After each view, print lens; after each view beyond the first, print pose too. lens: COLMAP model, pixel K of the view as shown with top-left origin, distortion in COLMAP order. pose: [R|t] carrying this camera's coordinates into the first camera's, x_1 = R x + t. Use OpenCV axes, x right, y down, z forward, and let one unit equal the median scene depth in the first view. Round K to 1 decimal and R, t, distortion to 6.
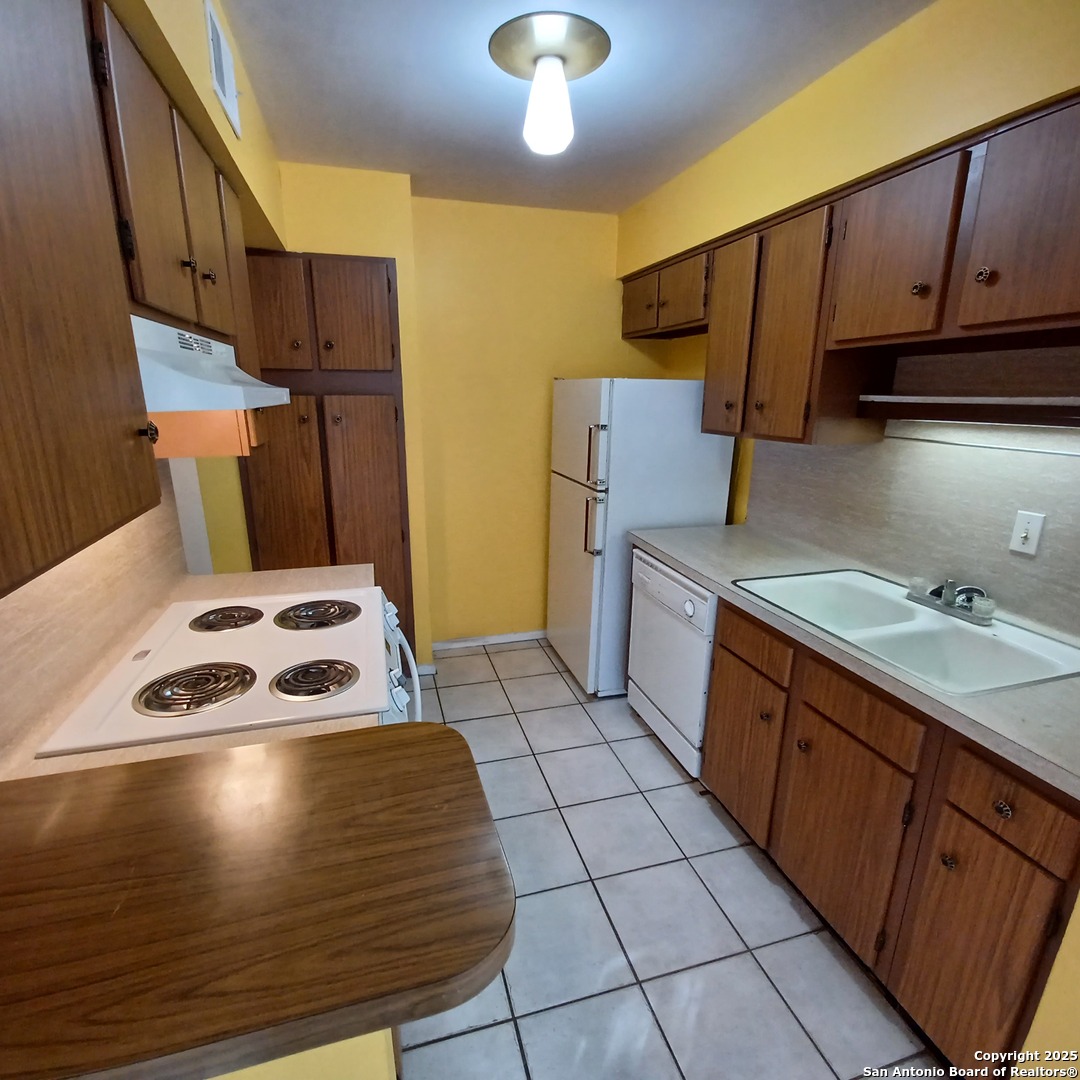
lens RADIAL K [[582.8, 0, 537.3], [0, 582.8, 552.6], [0, 0, 1]] dist [-0.001382, -0.001870]
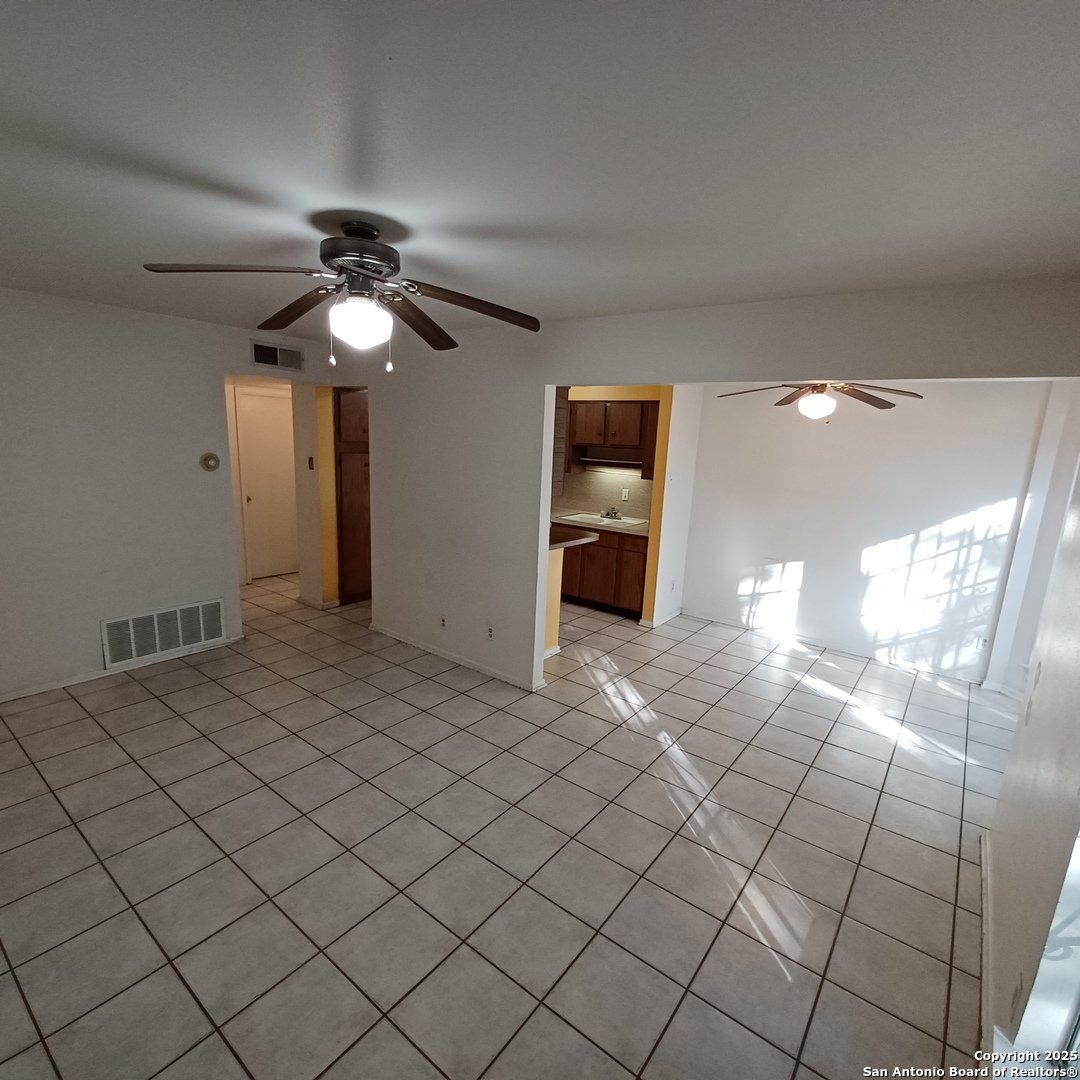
lens RADIAL K [[564.8, 0, 532.3], [0, 564.8, 552.7], [0, 0, 1]] dist [0.000071, -0.009539]
pose [[0.807874, -0.094398, 0.581746, -1.399598], [0.120881, 0.992644, -0.006795, 0.220304], [-0.576825, 0.075811, 0.813342, -1.244720]]
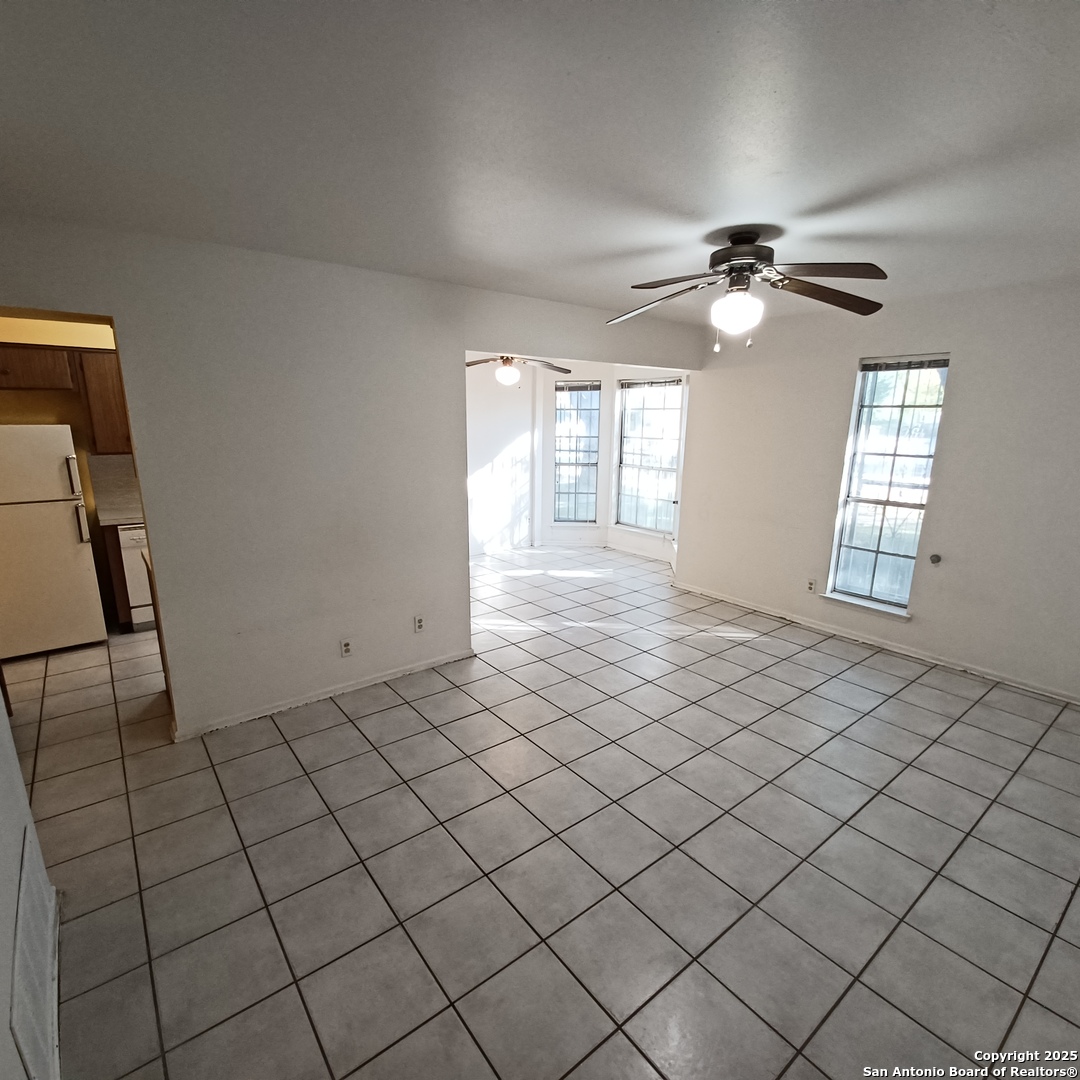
lens RADIAL K [[565.9, 0, 537.3], [0, 565.9, 557.0], [0, 0, 1]] dist [-0.000537, -0.000625]
pose [[-0.375176, -0.239480, 0.895484, -2.044261], [0.234371, 0.910155, 0.341596, -0.222845], [-0.896835, 0.338034, -0.285341, 0.481690]]
